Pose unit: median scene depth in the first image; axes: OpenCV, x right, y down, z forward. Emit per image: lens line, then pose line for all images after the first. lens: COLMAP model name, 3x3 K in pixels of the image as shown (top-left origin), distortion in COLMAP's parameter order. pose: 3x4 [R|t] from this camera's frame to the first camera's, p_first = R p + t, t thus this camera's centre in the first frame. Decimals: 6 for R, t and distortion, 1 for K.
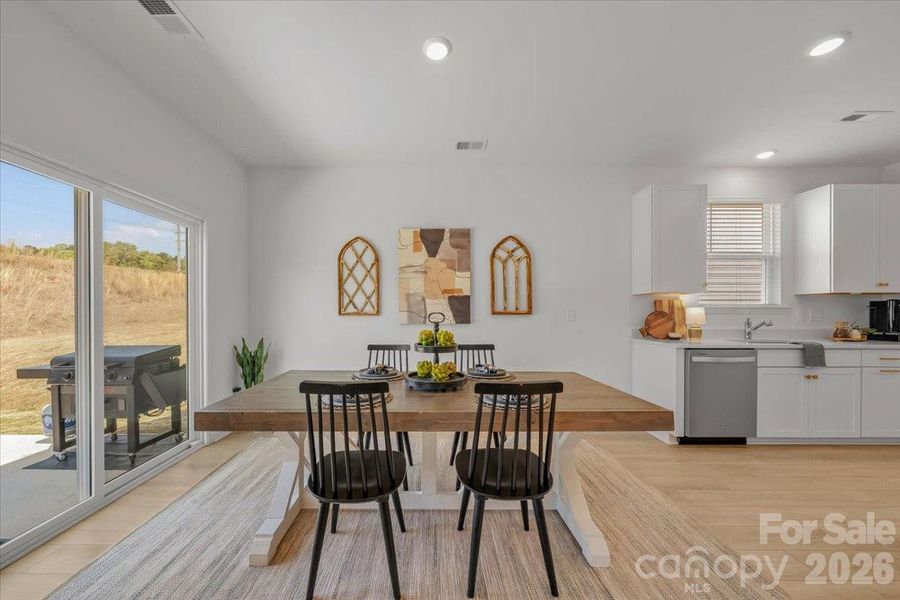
lens RADIAL K [[320.2, 0, 431.9], [0, 320.2, 312.7], [0, 0, 1]] dist [0.002730, -0.001255]
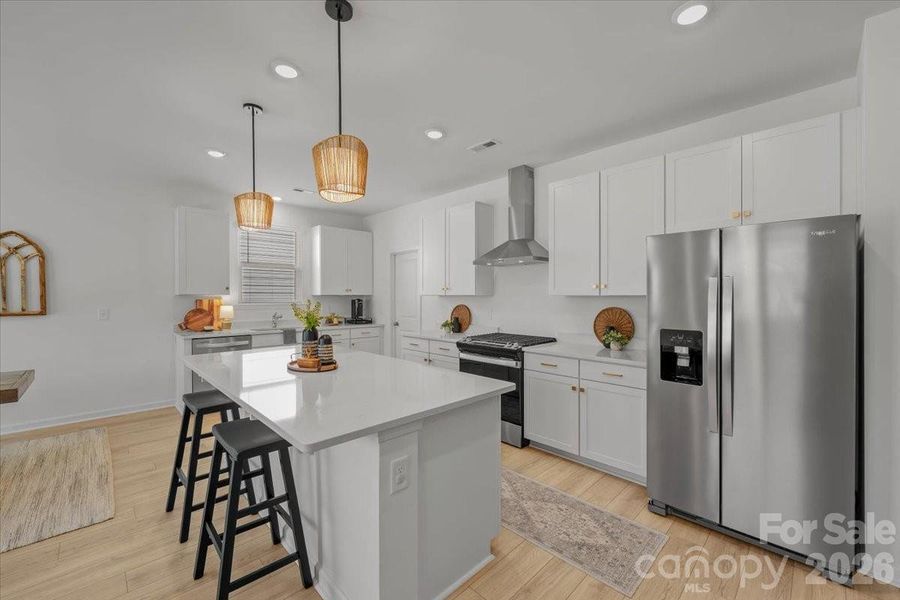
lens RADIAL K [[368.2, 0, 450.1], [0, 368.2, 298.9], [0, 0, 1]] dist [0.001705, -0.000171]
pose [[0.716973, -0.005236, 0.697082, 0.411063], [0.003873, 0.999986, 0.003528, -0.042757], [-0.697090, 0.000170, 0.716983, -0.660214]]
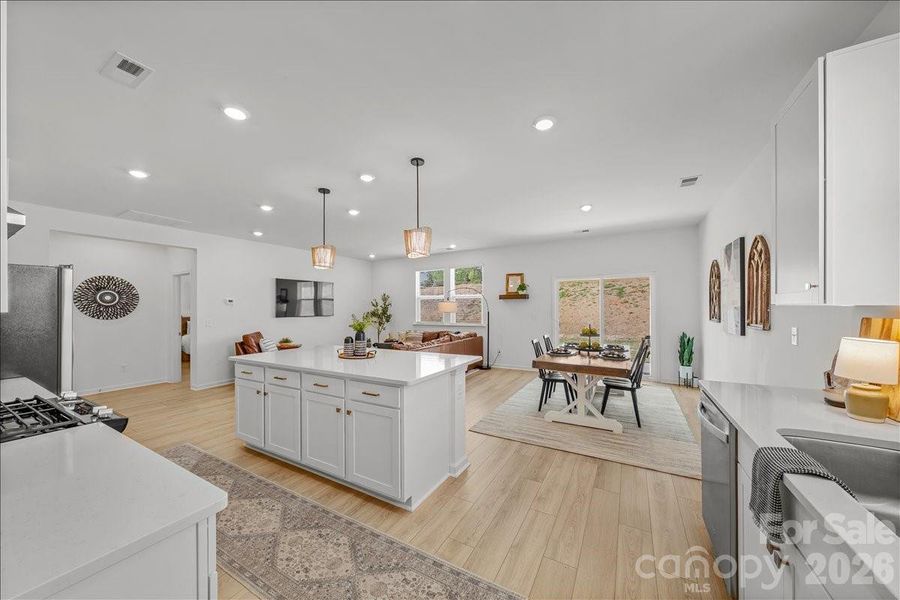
lens RADIAL K [[310.8, 0, 460.4], [0, 310.8, 292.7], [0, 0, 1]] dist [-0.002217, 0.000247]
pose [[-0.480861, -0.037403, -0.875999, 1.362009], [0.002480, 0.999028, -0.044017, -0.055487], [0.876793, -0.023339, -0.480301, 0.717254]]
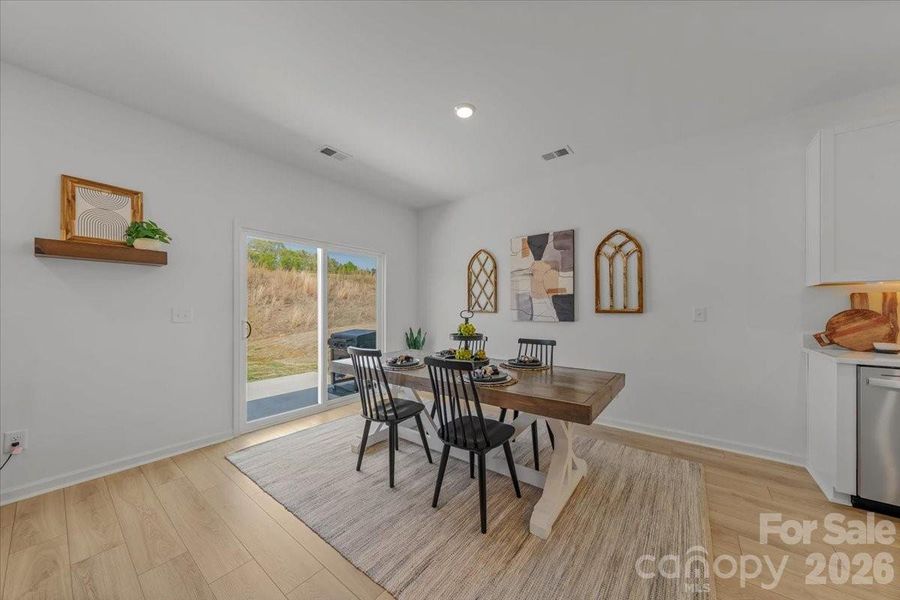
lens RADIAL K [[310.8, 0, 456.3], [0, 310.8, 308.8], [0, 0, 1]] dist [-0.002217, 0.000247]
pose [[0.800740, -0.000996, -0.599011, 0.416064], [-0.002532, 0.999984, -0.005048, -0.001021], [0.599007, 0.005559, 0.800725, -0.022706]]
